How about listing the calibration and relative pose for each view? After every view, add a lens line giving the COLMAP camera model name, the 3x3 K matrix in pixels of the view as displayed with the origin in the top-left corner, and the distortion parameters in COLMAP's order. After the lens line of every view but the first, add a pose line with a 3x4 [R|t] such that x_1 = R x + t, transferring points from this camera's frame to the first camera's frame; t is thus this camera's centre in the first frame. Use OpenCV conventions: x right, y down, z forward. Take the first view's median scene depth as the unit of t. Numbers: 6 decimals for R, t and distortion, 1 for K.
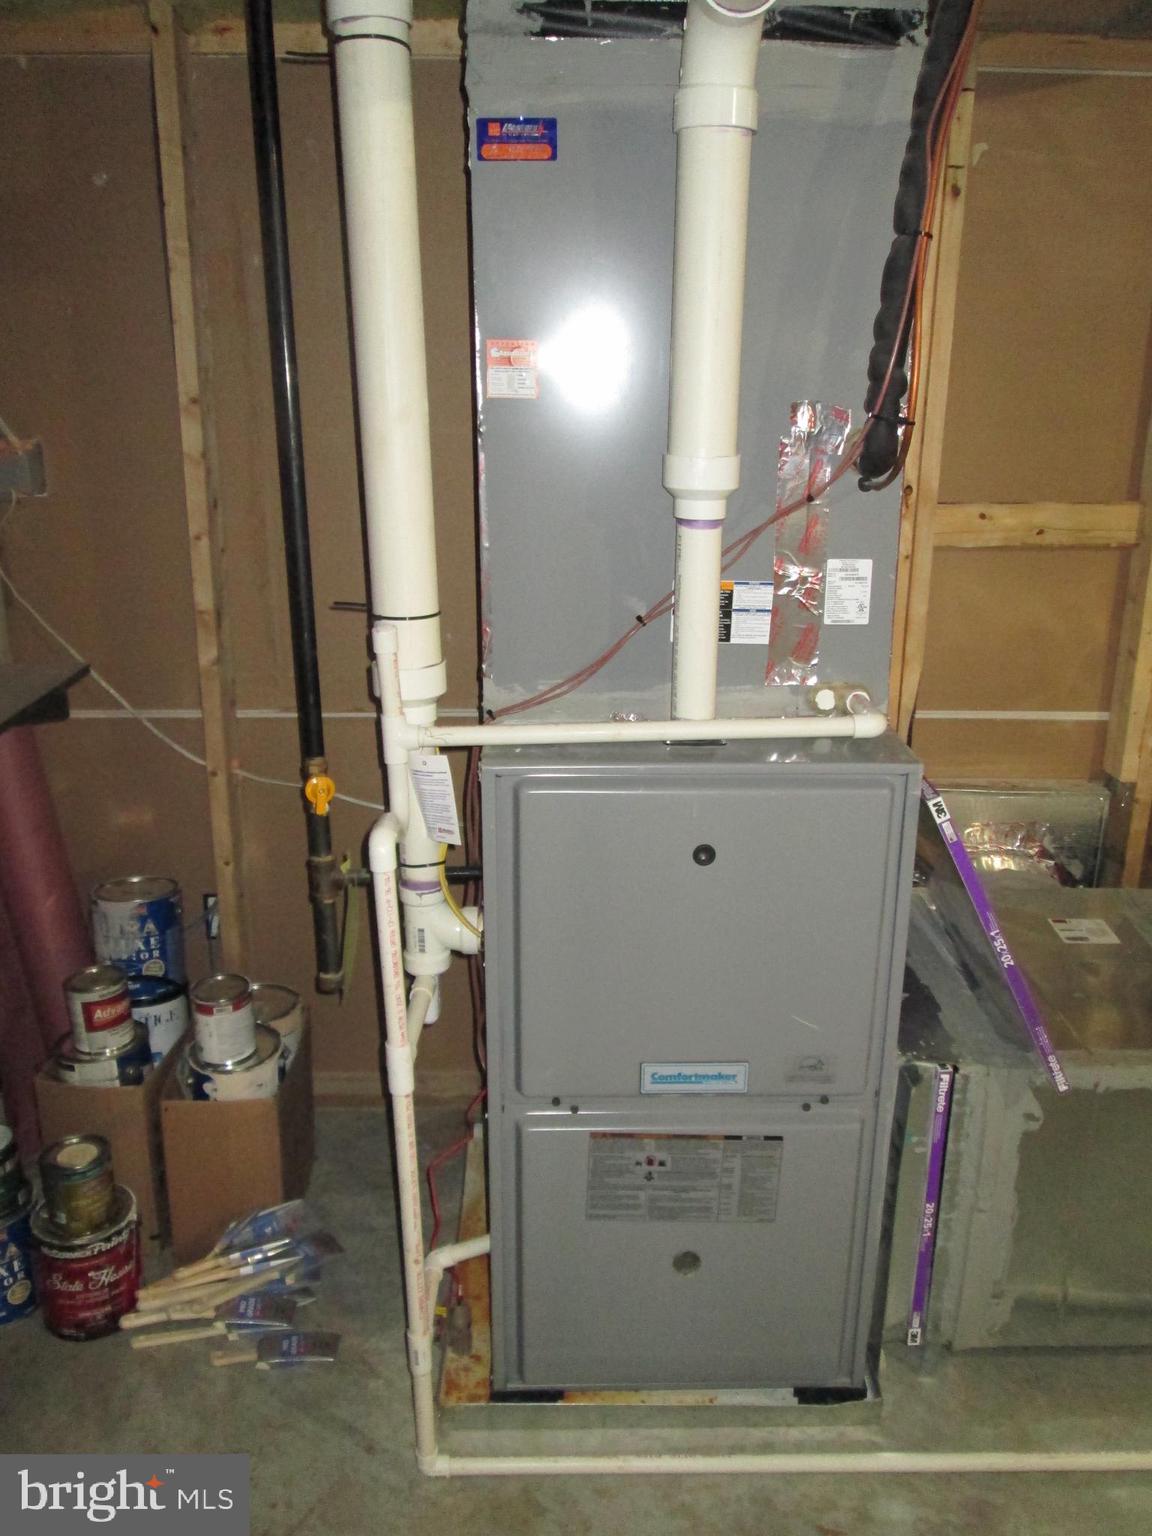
lens RADIAL K [[1266.1, 0, 576.0], [0, 1266.1, 768.0], [0, 0, 1]] dist [-0.043071, 0.003362]
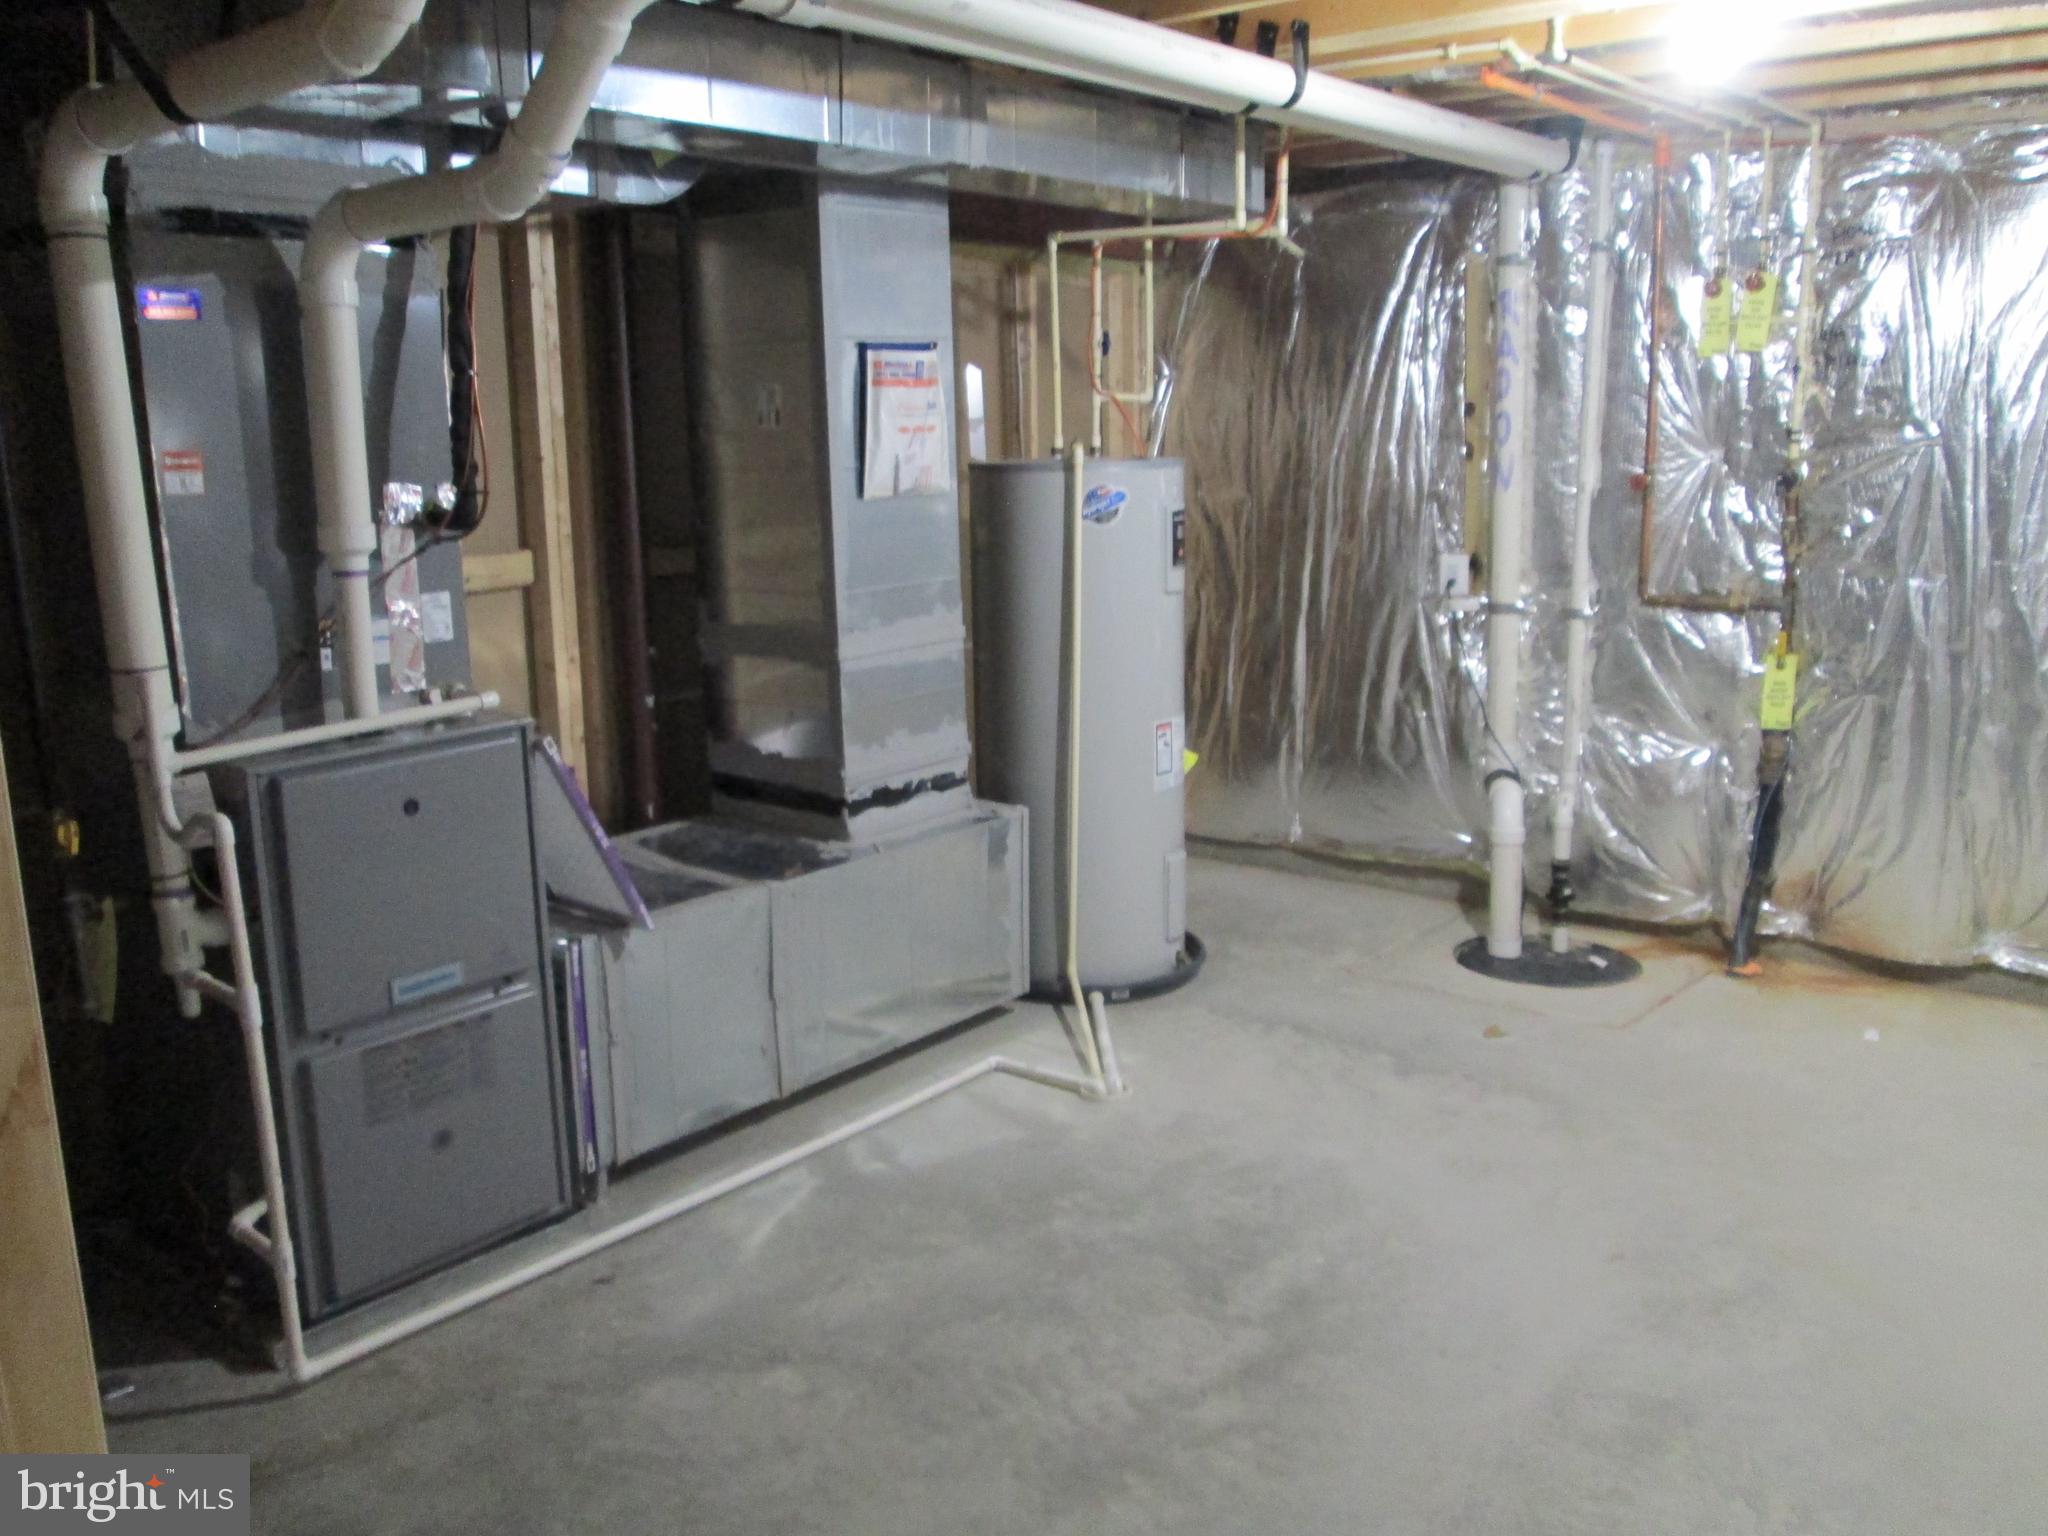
lens RADIAL K [[1688.1, 0, 1024.0], [0, 1688.1, 768.0], [0, 0, 1]] dist [-0.043071, 0.003362]
pose [[0.635241, -0.170382, 0.753286, -0.778339], [0.254530, 0.967056, 0.004090, 0.174974], [-0.729167, 0.189136, 0.657681, -0.642724]]
